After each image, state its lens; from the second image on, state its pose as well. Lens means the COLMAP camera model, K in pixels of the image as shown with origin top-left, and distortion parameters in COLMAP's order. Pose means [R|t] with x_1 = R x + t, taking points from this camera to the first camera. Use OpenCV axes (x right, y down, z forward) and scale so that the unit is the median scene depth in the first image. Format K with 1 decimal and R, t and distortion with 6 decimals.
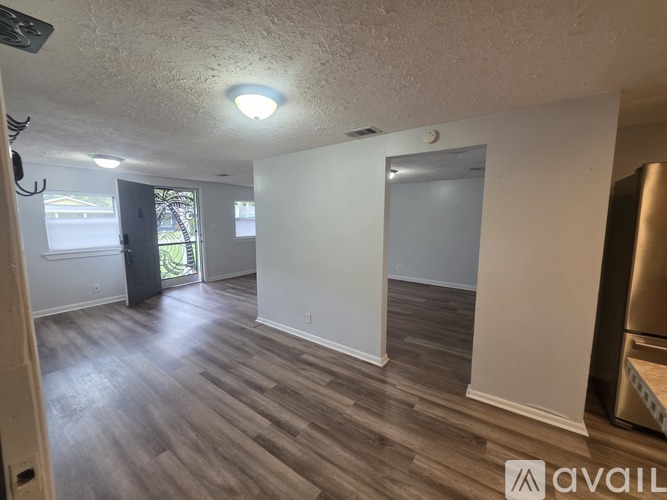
lens RADIAL K [[265.5, 0, 333.5], [0, 265.5, 250.0], [0, 0, 1]] dist [-0.000384, 0.000021]
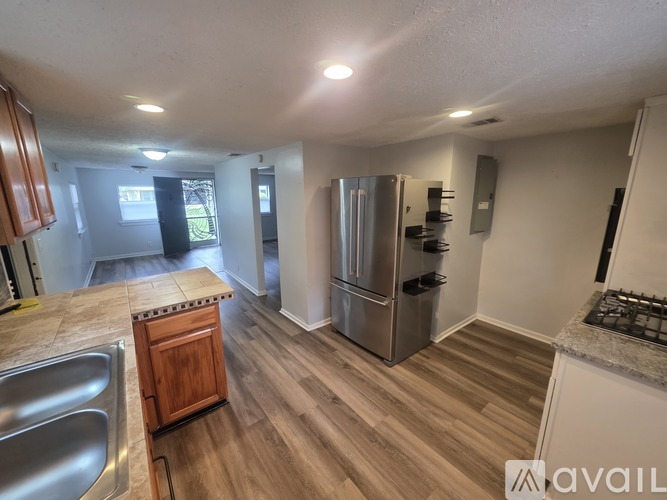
lens RADIAL K [[265.5, 0, 333.5], [0, 265.5, 250.0], [0, 0, 1]] dist [-0.000384, 0.000021]
pose [[0.962072, 0.054036, -0.267390, 0.520362], [-0.028118, 0.994607, 0.099830, -0.012708], [0.271343, -0.088526, 0.958403, -0.212357]]
